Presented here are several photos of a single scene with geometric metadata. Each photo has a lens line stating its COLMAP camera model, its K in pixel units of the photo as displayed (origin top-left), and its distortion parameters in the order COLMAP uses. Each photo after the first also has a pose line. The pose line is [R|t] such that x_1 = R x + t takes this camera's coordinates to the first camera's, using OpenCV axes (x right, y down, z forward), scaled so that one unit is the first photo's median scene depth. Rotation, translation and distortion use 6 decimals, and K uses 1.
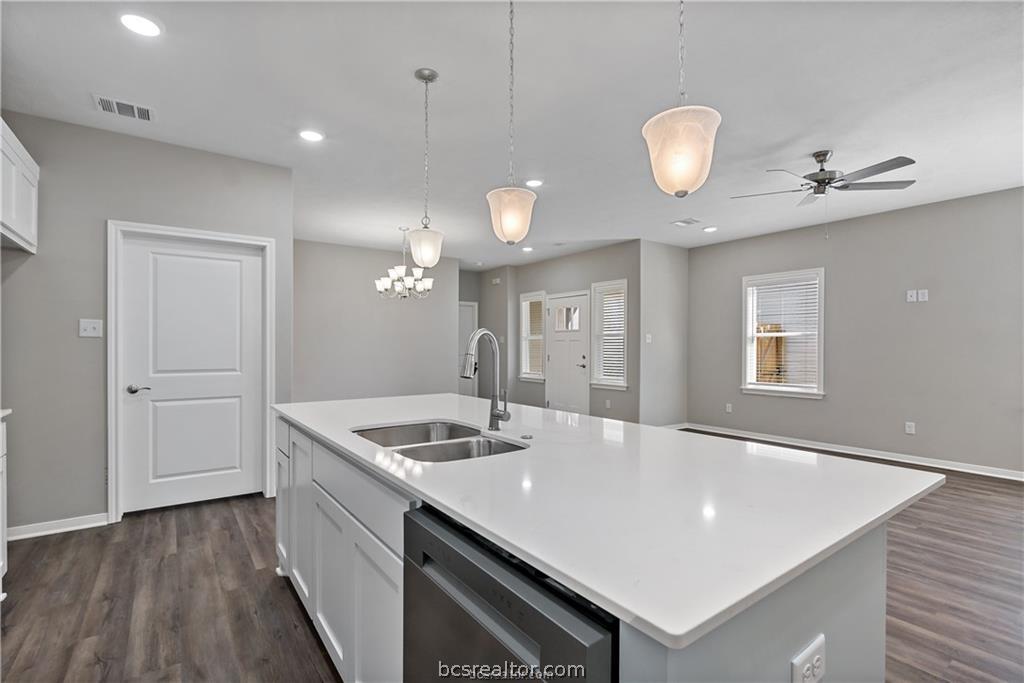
lens RADIAL K [[478.0, 0, 507.2], [0, 478.0, 347.1], [0, 0, 1]] dist [-0.003972, -0.000017]
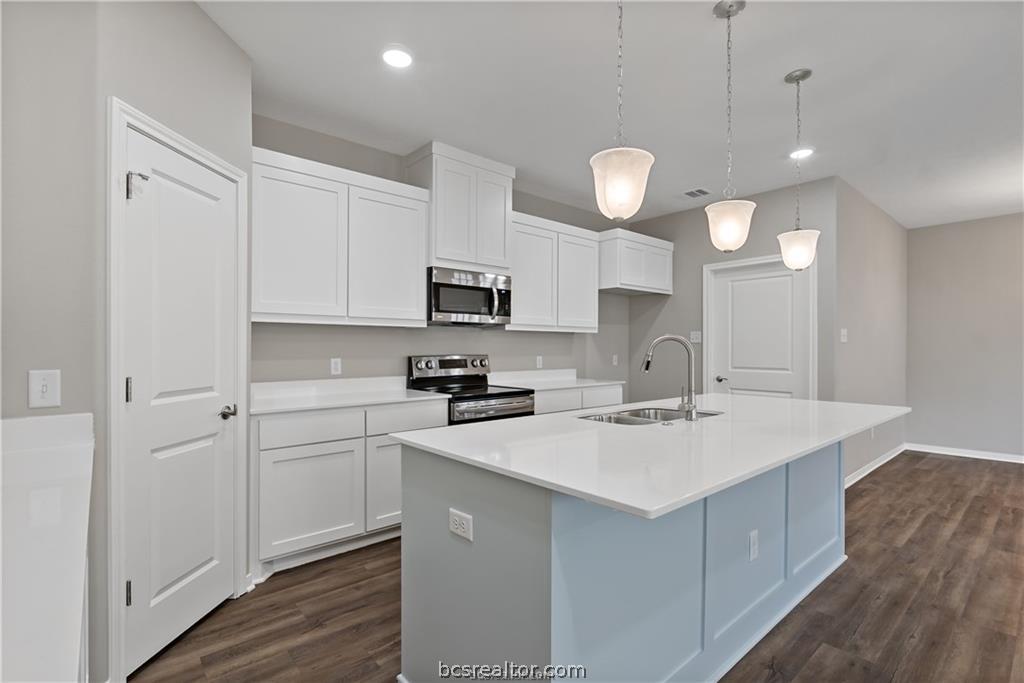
lens RADIAL K [[478.0, 0, 513.8], [0, 478.0, 345.6], [0, 0, 1]] dist [-0.003972, -0.000017]
pose [[0.096159, -0.007954, -0.995334, 0.699423], [-0.003579, 0.999959, -0.008337, 0.002502], [0.995360, 0.004364, 0.096126, 0.295721]]
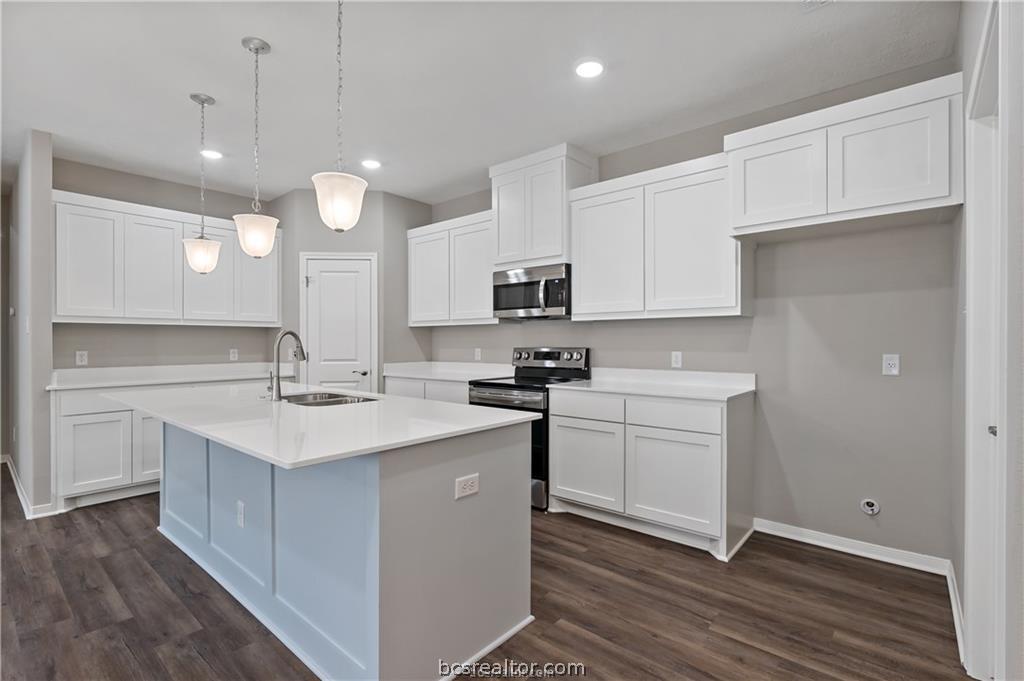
lens RADIAL K [[478.0, 0, 504.3], [0, 478.0, 337.9], [0, 0, 1]] dist [-0.003972, -0.000017]
pose [[-0.973577, -0.002901, -0.228342, -0.226252], [-0.001521, 0.999980, -0.006217, -0.001118], [0.228356, -0.005705, -0.973561, 1.611624]]
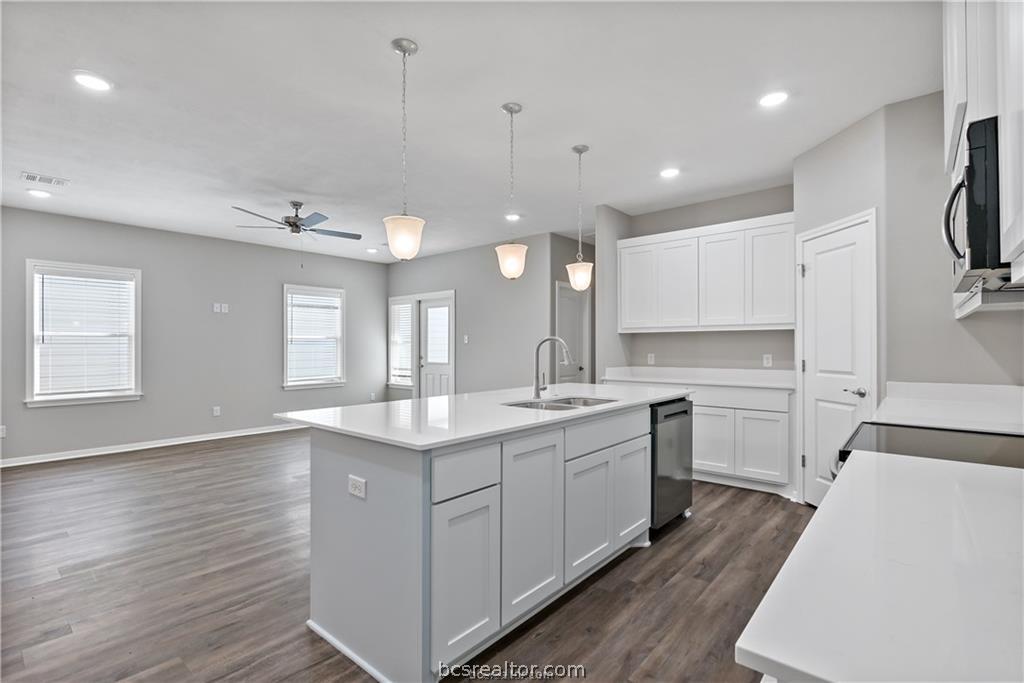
lens RADIAL K [[478.0, 0, 510.1], [0, 478.0, 344.3], [0, 0, 1]] dist [-0.003972, -0.000017]
pose [[-0.232860, 0.004737, 0.972499, -1.009486], [0.004420, 0.999983, -0.003813, -0.002016], [-0.972500, 0.003410, -0.232877, 0.936473]]
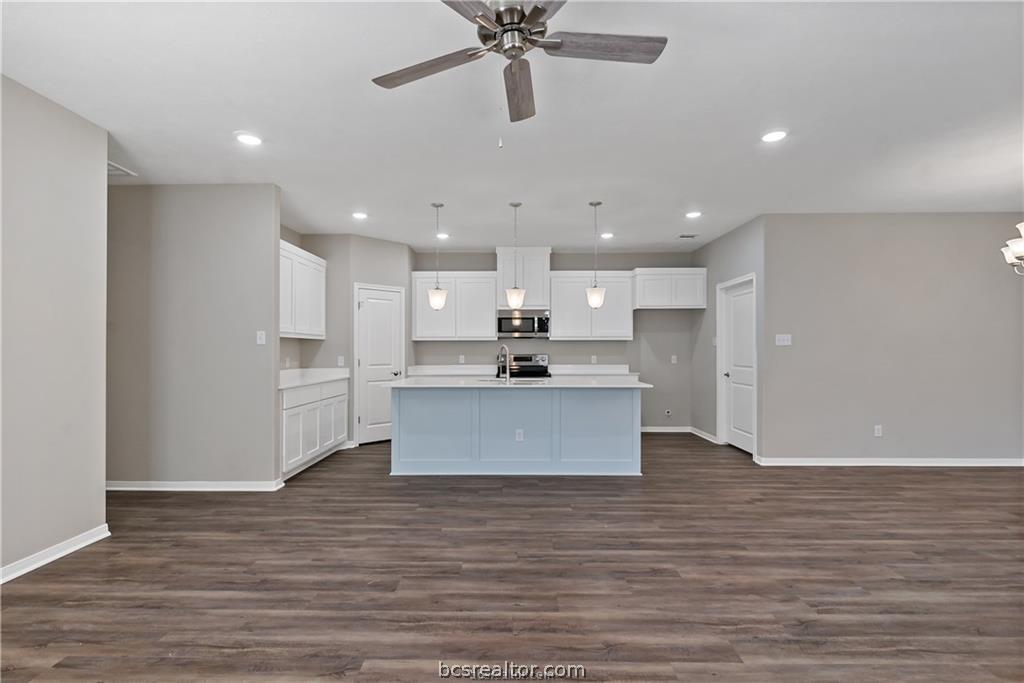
lens RADIAL K [[478.0, 0, 510.9], [0, 478.0, 349.7], [0, 0, 1]] dist [-0.003972, -0.000017]
pose [[-0.590436, -0.003540, -0.807076, 1.378755], [-0.001655, 0.999994, -0.003176, 0.001780], [0.807082, -0.000539, -0.590438, 1.677304]]
